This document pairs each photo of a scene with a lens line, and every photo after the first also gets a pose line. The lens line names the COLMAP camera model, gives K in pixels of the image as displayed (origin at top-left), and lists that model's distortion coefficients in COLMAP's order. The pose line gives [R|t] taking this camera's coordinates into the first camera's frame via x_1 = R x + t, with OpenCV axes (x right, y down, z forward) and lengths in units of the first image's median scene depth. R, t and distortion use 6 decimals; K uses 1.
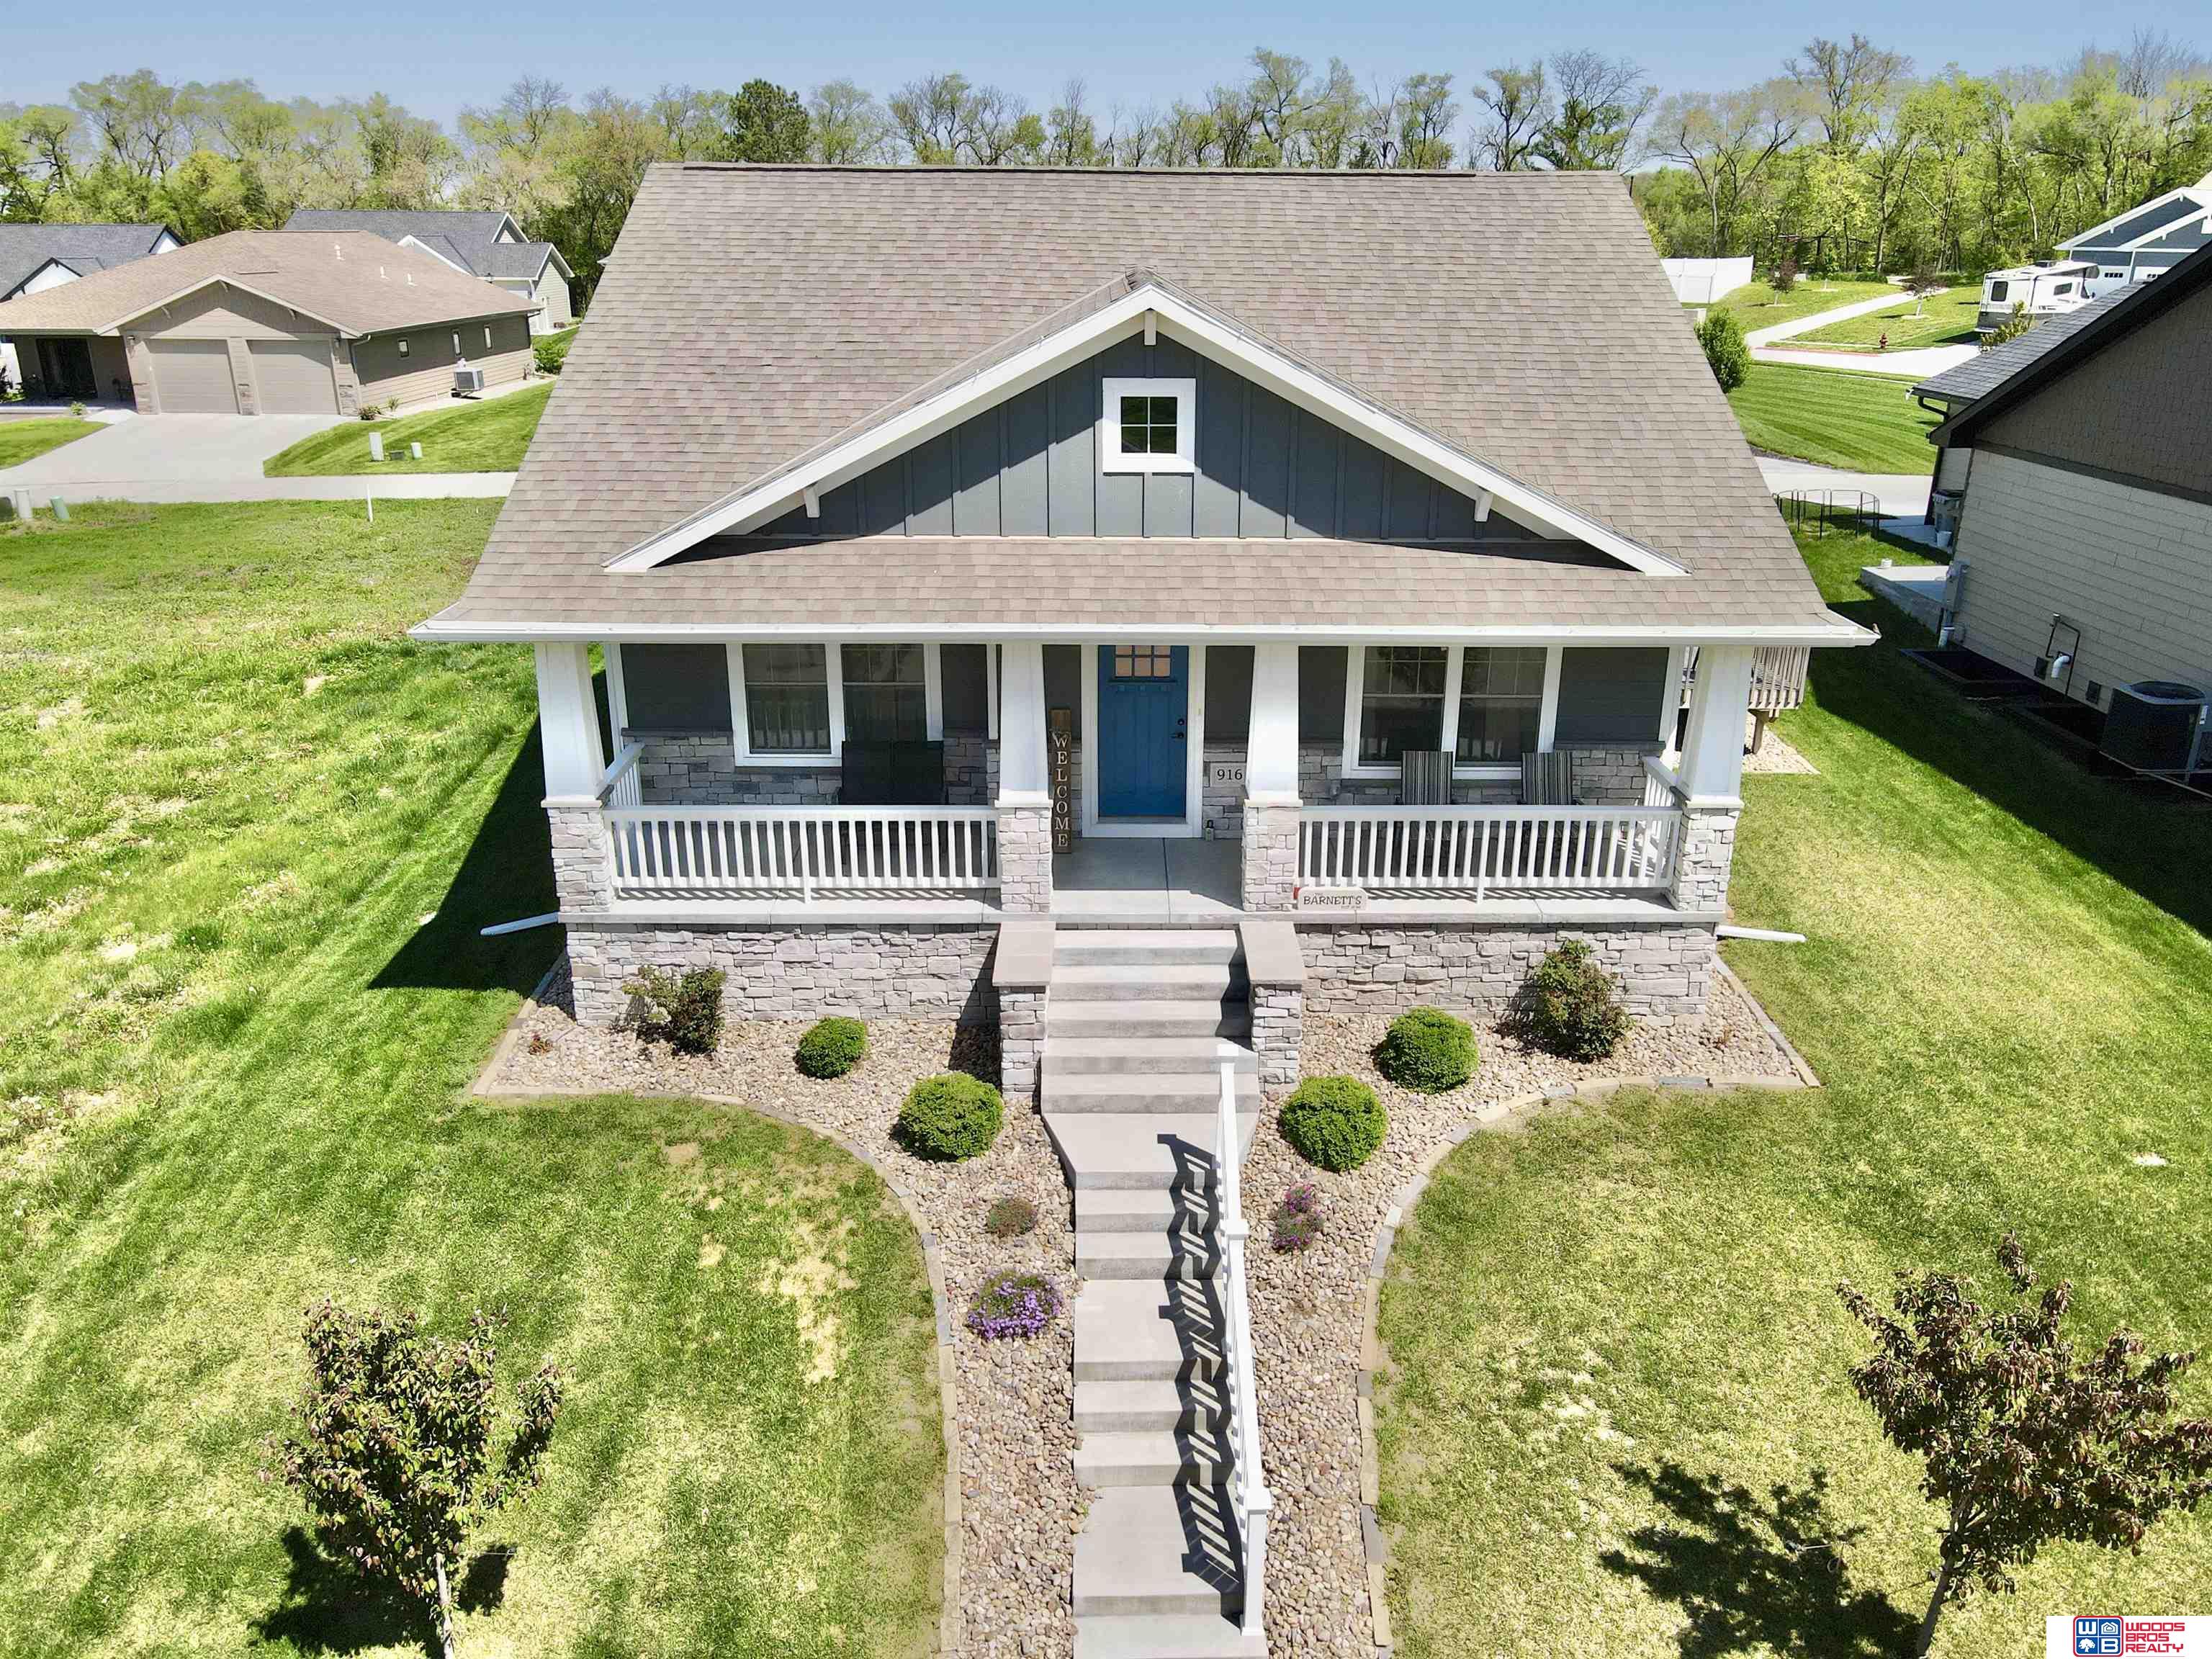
lens RADIAL K [[1611.4, 0, 1106.0], [0, 1611.4, 829.5], [0, 0, 1]] dist [0.050009, -0.051840]
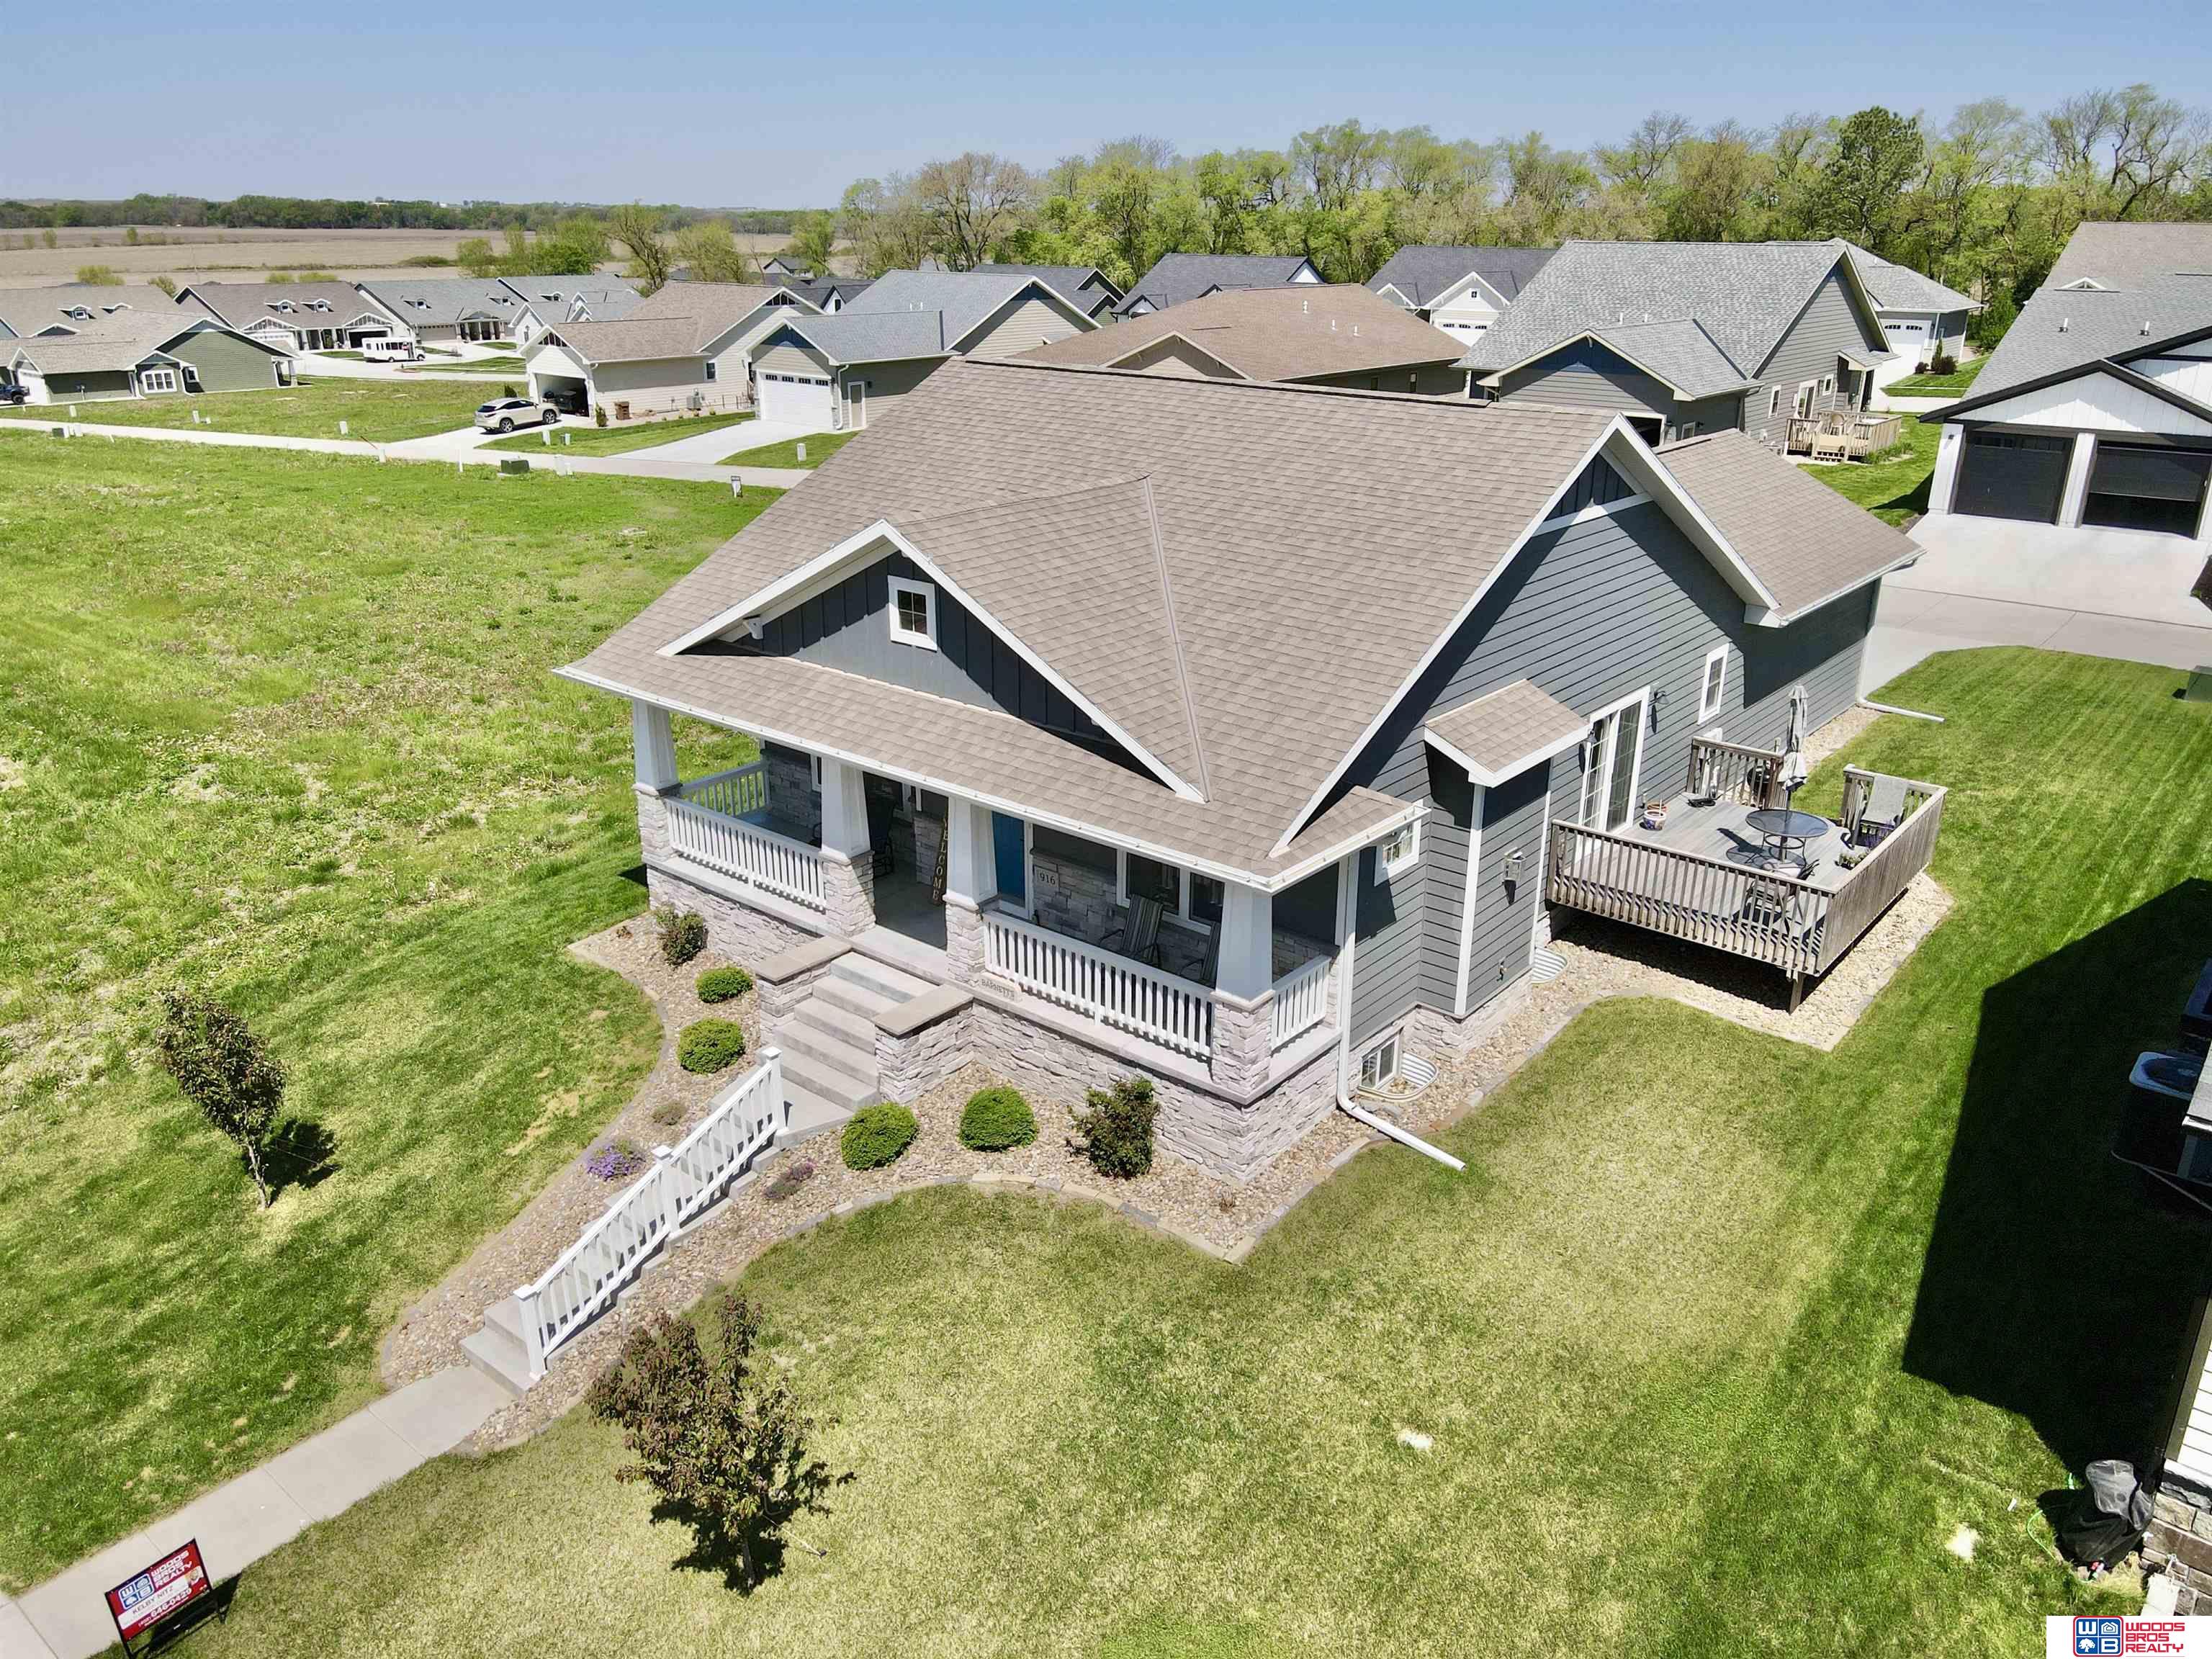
lens RADIAL K [[1594.5, 0, 1106.0], [0, 1594.5, 829.5], [0, 0, 1]] dist [0.018700, 0.007425]
pose [[0.766788, 0.229745, -0.599378, 0.968810], [-0.226830, 0.970492, 0.081810, -0.209277], [0.600487, 0.073227, 0.796275, 0.025355]]
